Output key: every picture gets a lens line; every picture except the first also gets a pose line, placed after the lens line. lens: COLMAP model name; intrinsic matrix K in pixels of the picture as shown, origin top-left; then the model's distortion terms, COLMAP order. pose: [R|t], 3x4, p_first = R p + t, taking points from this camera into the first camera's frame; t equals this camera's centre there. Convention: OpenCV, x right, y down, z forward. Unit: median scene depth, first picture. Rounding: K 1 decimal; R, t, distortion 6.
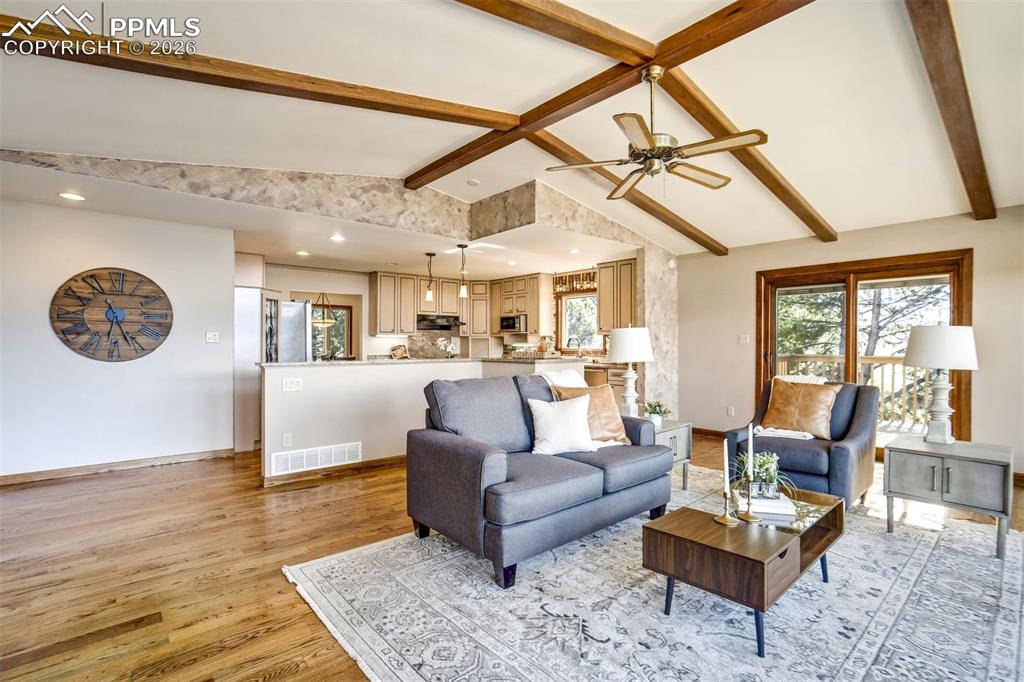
lens RADIAL K [[485.6, 0, 513.6], [0, 485.6, 341.7], [0, 0, 1]] dist [-0.039817, 0.023394]
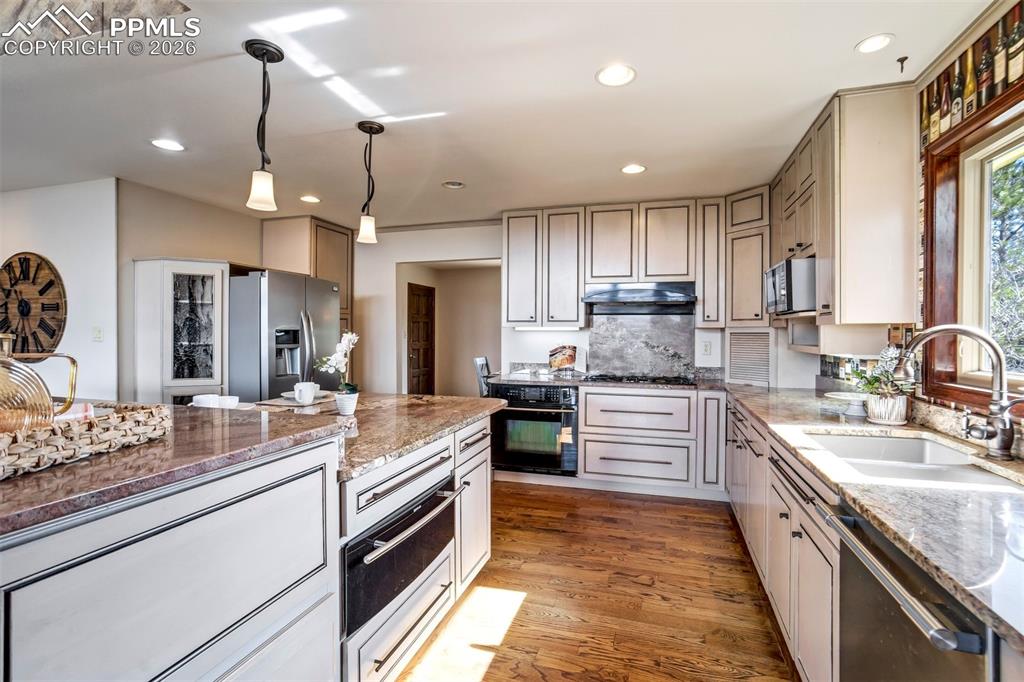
lens RADIAL K [[485.6, 0, 513.6], [0, 485.6, 341.7], [0, 0, 1]] dist [-0.039817, 0.023394]
pose [[0.532563, 0.011974, -0.846306, 0.191686], [0.000140, 0.999899, 0.014236, -0.005392], [0.846390, -0.007700, 0.532507, 0.722504]]
